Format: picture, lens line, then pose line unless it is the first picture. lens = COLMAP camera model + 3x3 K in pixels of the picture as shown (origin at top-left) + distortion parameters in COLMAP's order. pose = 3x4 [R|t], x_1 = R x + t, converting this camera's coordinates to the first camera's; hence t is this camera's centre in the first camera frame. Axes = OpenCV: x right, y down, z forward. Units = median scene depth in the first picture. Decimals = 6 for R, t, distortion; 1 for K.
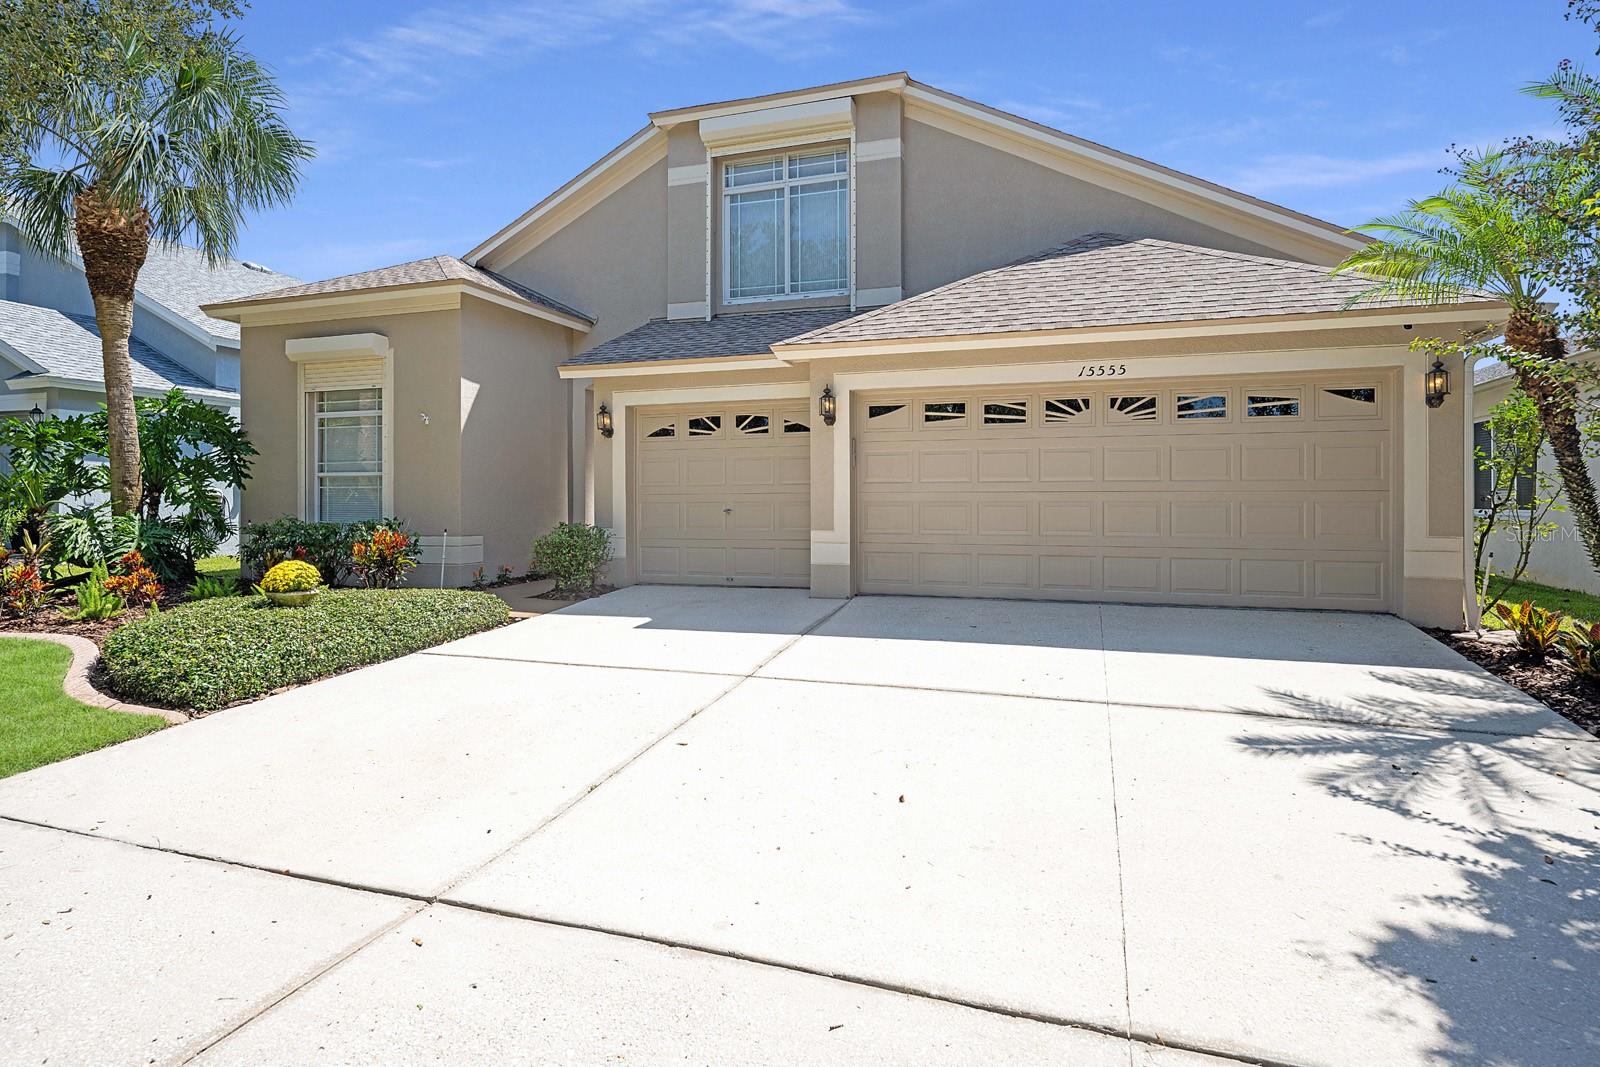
lens RADIAL K [[845.5, 0, 799.5], [0, 845.5, 518.1], [0, 0, 1]] dist [0.000324, -0.001415]
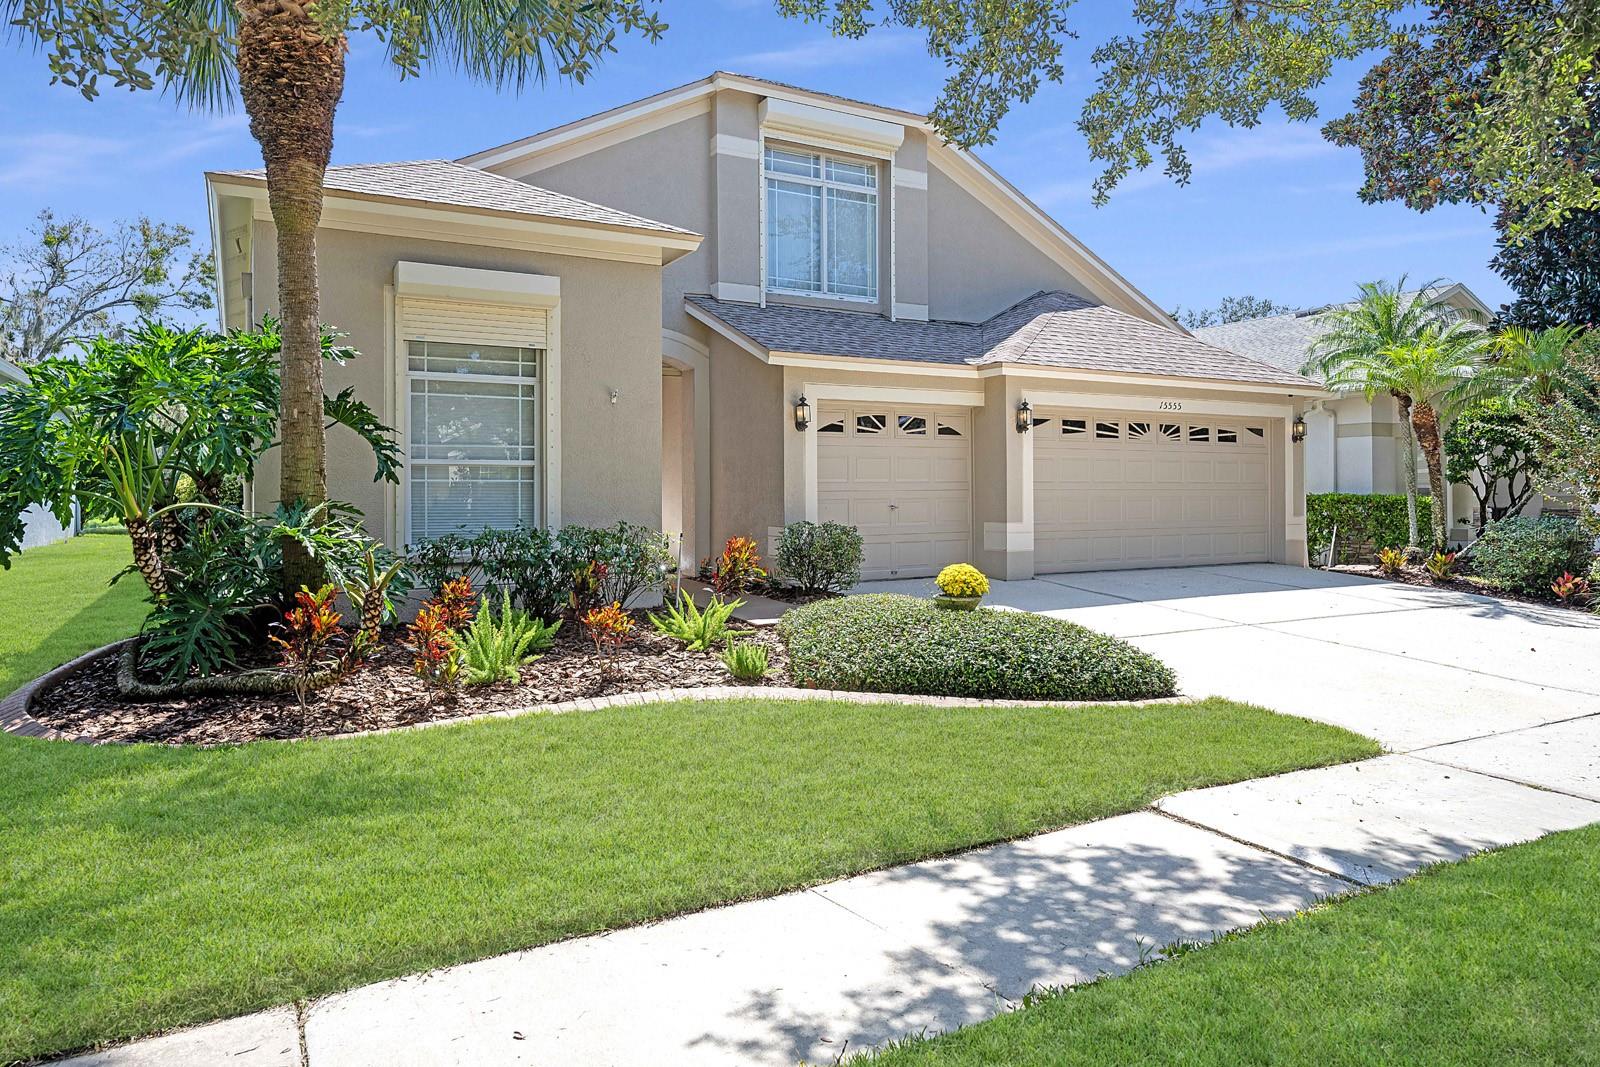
lens RADIAL K [[965.1, 0, 792.9], [0, 965.1, 515.8], [0, 0, 1]] dist [-0.003168, -0.000230]
pose [[0.694660, -0.018315, 0.719105, -1.061951], [0.015912, 0.999822, 0.010093, -0.012173], [-0.719163, 0.004431, 0.694828, 0.273180]]
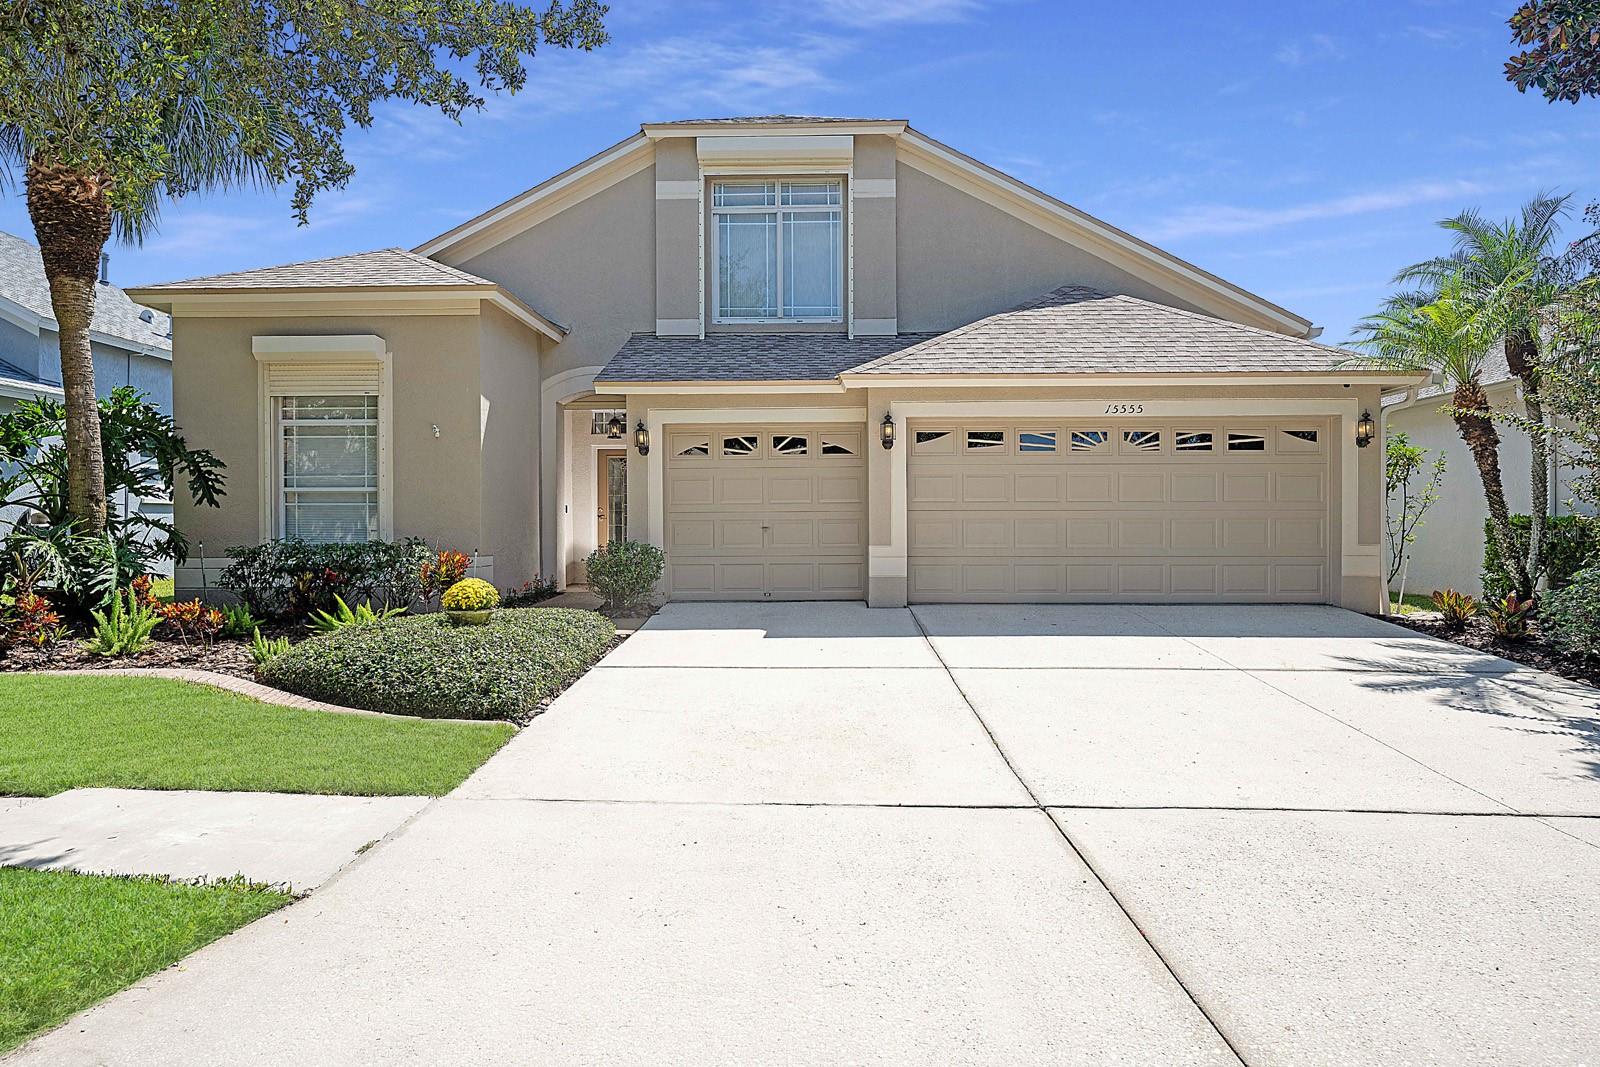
lens RADIAL K [[924.3, 0, 802.1], [0, 924.3, 545.2], [0, 0, 1]] dist [-0.000206, 0.002283]
pose [[0.956963, -0.008701, 0.290080, -0.383306], [0.007226, 0.999955, 0.006154, 0.005390], [-0.290120, -0.003793, 0.956983, -0.098324]]
